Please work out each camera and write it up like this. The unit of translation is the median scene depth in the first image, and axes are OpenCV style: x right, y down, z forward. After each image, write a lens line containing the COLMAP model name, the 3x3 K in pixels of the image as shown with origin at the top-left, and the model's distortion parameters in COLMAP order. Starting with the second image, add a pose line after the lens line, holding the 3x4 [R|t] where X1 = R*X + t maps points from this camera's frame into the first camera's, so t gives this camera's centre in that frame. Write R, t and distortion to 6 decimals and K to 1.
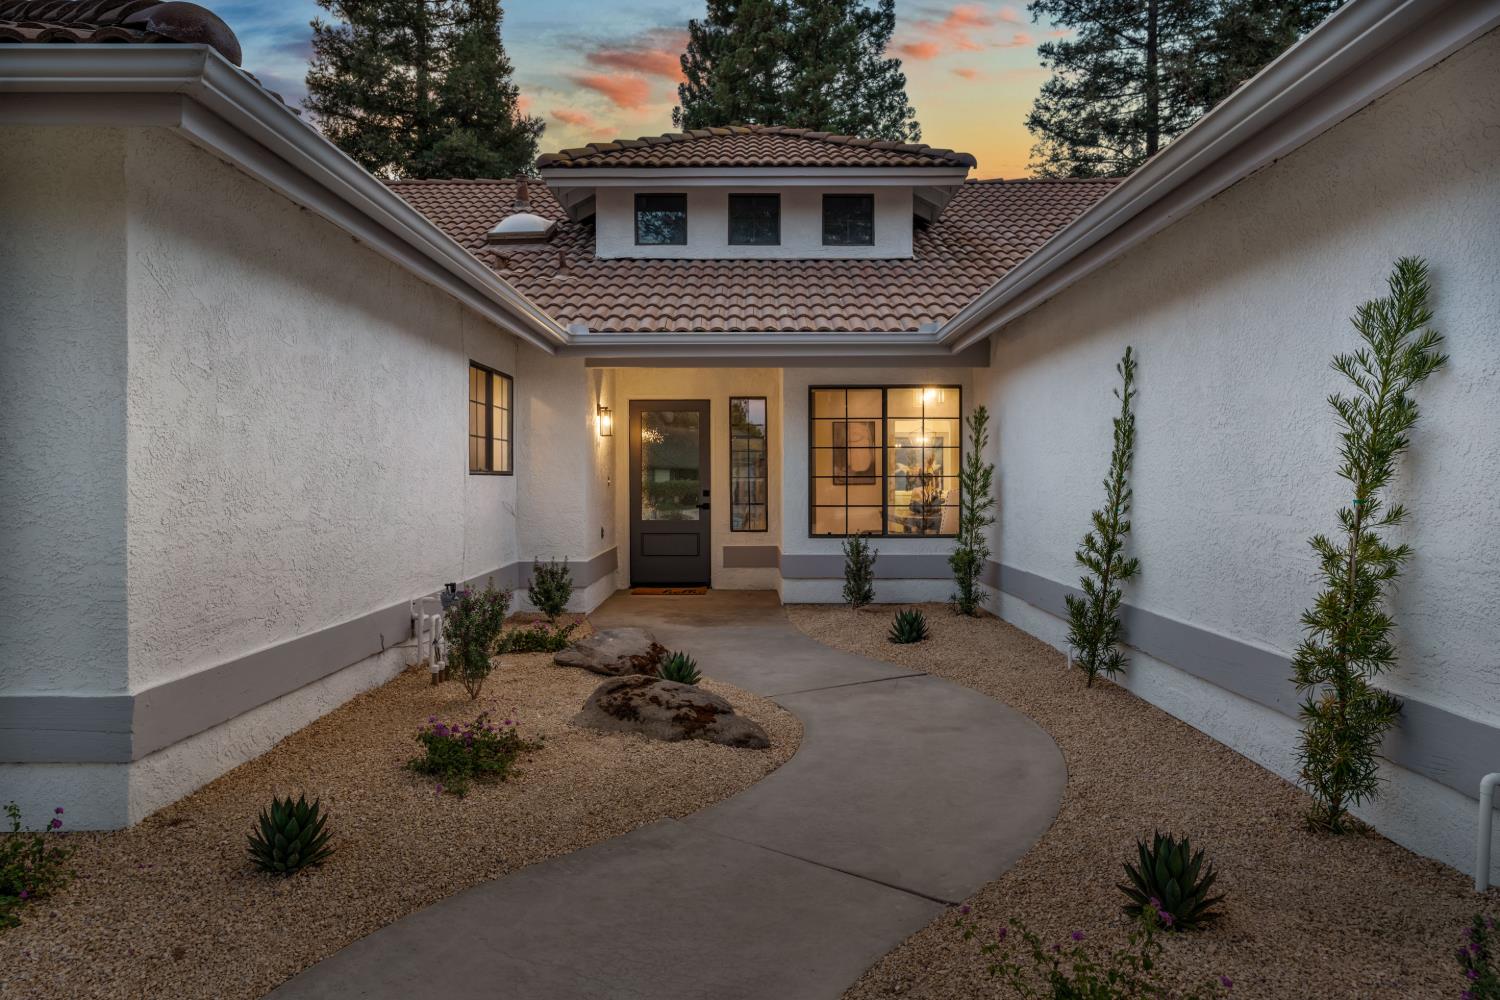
lens RADIAL K [[971.0, 0, 751.1], [0, 971.0, 482.7], [0, 0, 1]] dist [-0.003531, -0.000900]
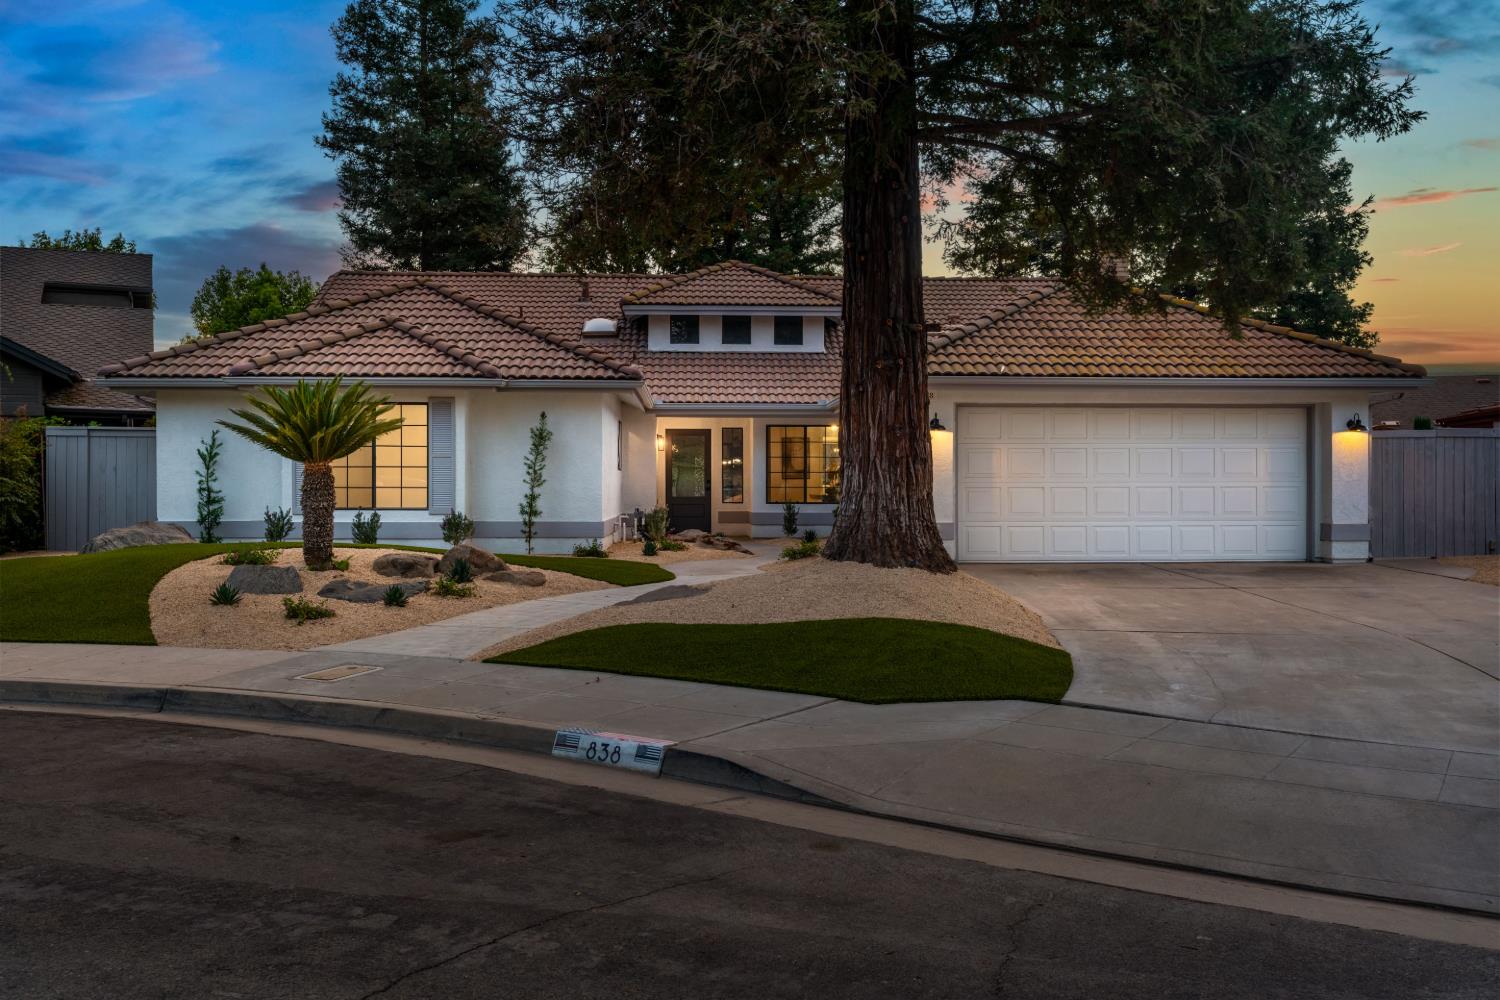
lens RADIAL K [[1377.5, 0, 750.0], [0, 1377.5, 500.0], [0, 0, 1]] dist [0.010461, -0.000701]
pose [[0.998903, 0.004256, 0.046642, -0.099706], [-0.004607, 0.999962, 0.007409, 0.028901], [-0.046609, -0.007616, 0.998884, -1.727461]]
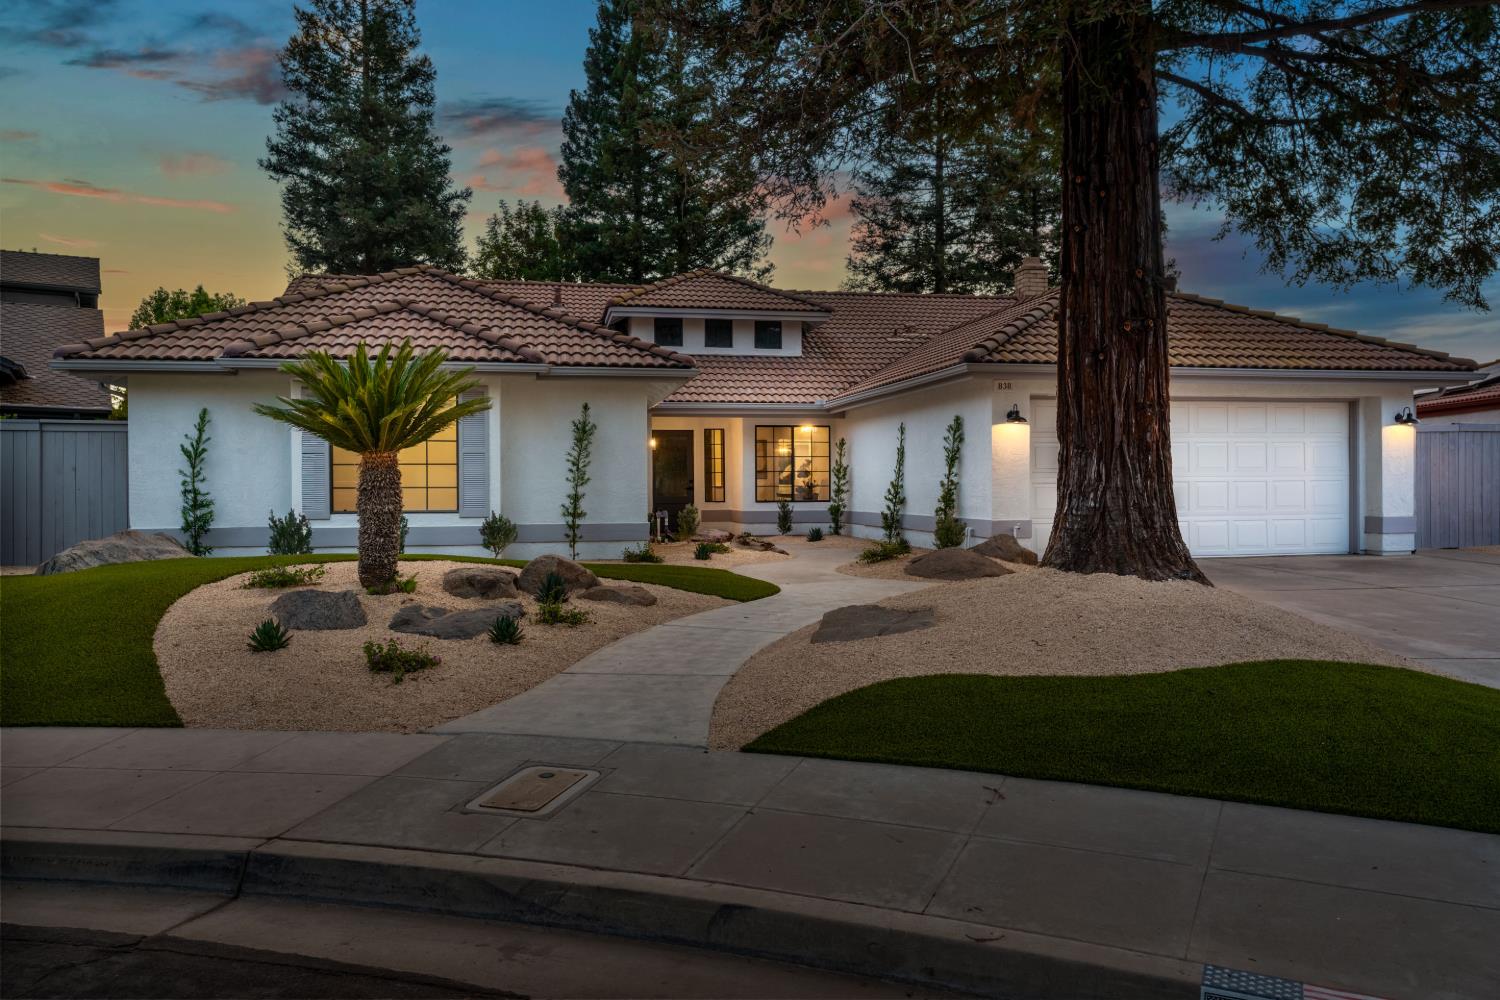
lens RADIAL K [[1072.3, 0, 750.0], [0, 1072.3, 500.0], [0, 0, 1]] dist [0.002308, 0.003358]
pose [[0.980828, -0.004815, 0.194814, -0.375239], [0.003344, 0.999963, 0.007879, 0.034534], [-0.194845, -0.007076, 0.980809, -1.133357]]
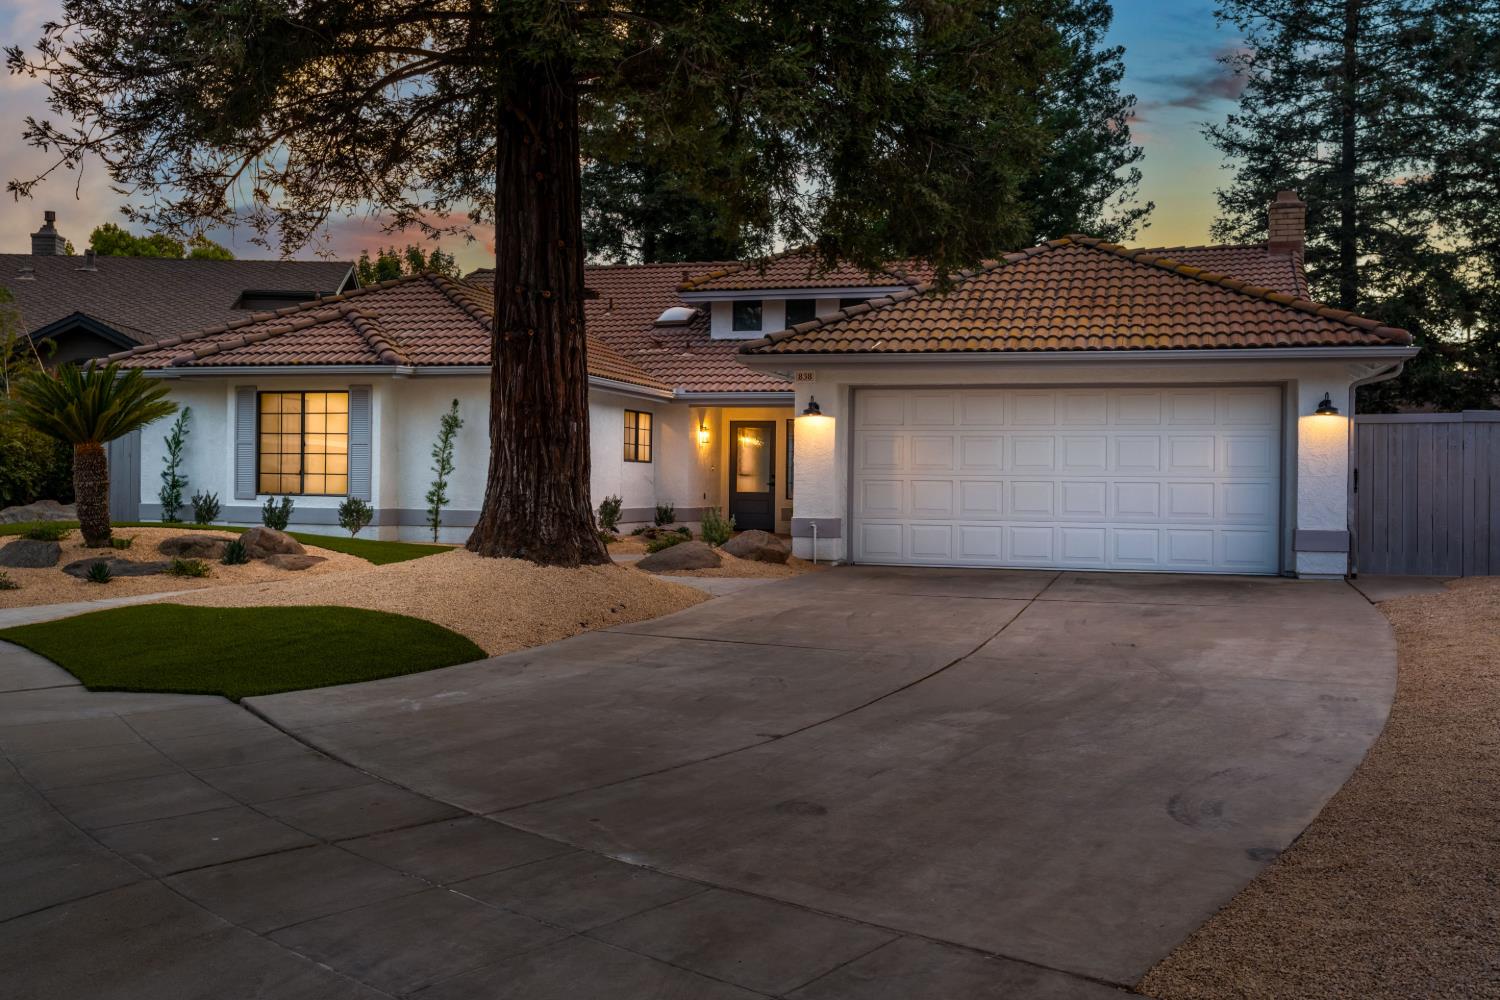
lens RADIAL K [[1413.5, 0, 750.0], [0, 1413.5, 500.0], [0, 0, 1]] dist [0.011096, 0.002333]
pose [[0.959374, 0.019899, -0.281433, 0.683822], [-0.018731, 0.999801, 0.006841, 0.040151], [0.281513, -0.001292, 0.959556, -1.533517]]
